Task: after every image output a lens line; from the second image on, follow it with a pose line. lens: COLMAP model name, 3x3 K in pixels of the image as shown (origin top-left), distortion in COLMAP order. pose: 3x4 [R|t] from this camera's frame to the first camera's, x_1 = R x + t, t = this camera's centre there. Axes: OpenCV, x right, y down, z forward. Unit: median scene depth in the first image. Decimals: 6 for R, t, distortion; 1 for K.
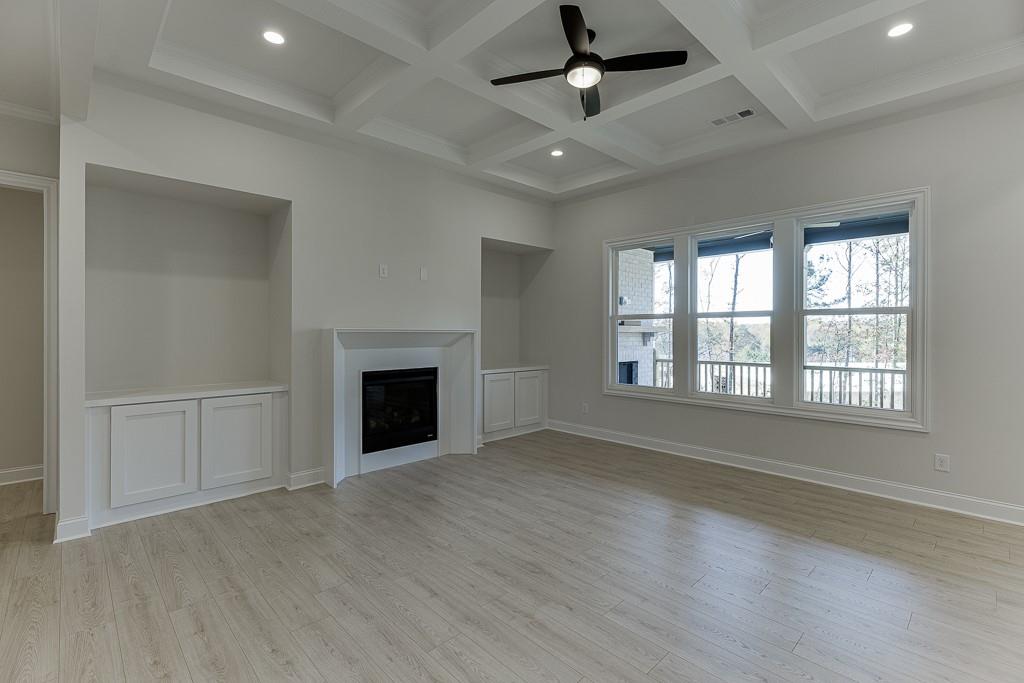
lens RADIAL K [[467.7, 0, 519.9], [0, 467.7, 333.6], [0, 0, 1]] dist [0.018042, -0.000337]
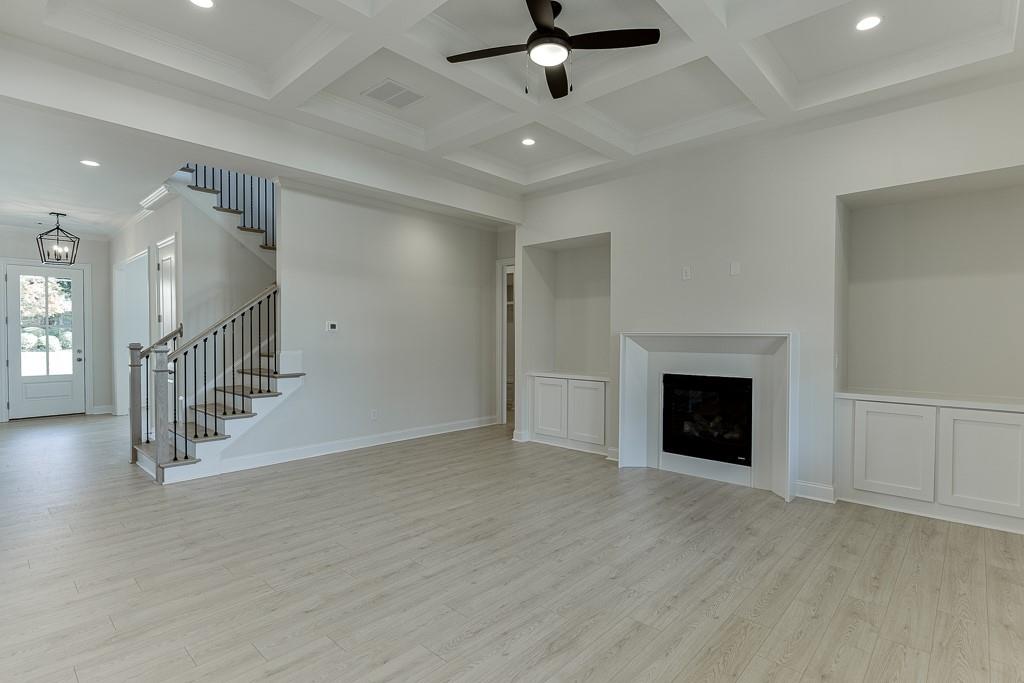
lens RADIAL K [[499.3, 0, 515.1], [0, 499.3, 342.6], [0, 0, 1]] dist [0.001928, -0.001201]
pose [[0.041325, 0.011401, -0.999081, 0.811670], [-0.005309, 0.999923, 0.011191, 0.001171], [0.999132, 0.004841, 0.041382, 0.654394]]
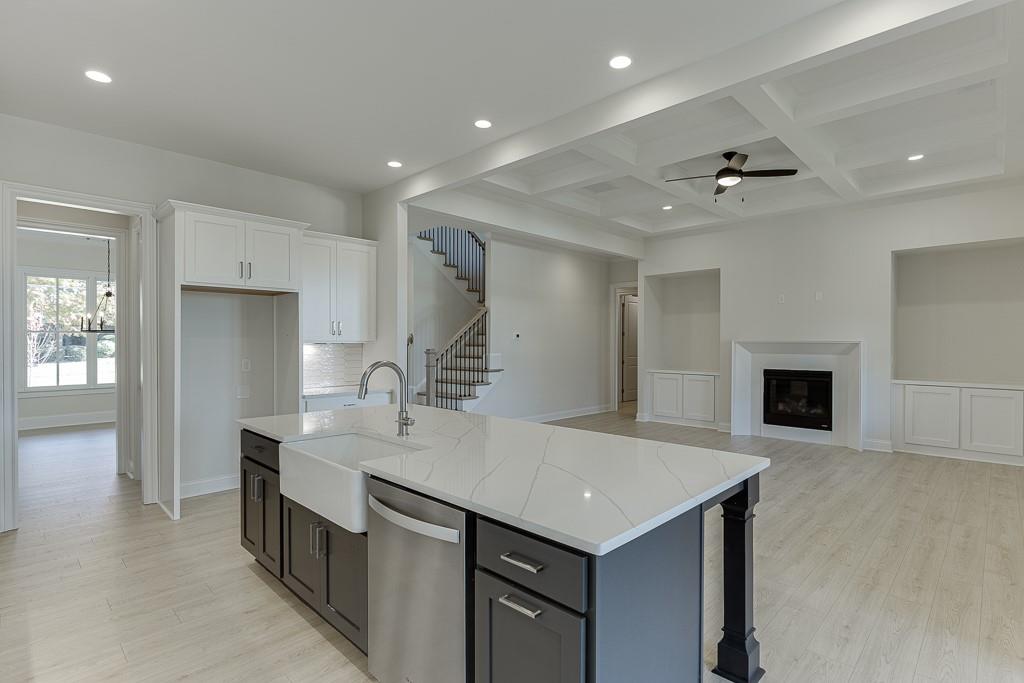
lens RADIAL K [[499.3, 0, 516.1], [0, 499.3, 342.5], [0, 0, 1]] dist [0.001928, -0.001201]
pose [[0.017197, -0.001636, -0.999851, 1.314547], [-0.003999, 0.999991, -0.001705, 0.003042], [0.999844, 0.004027, 0.017190, 0.191214]]
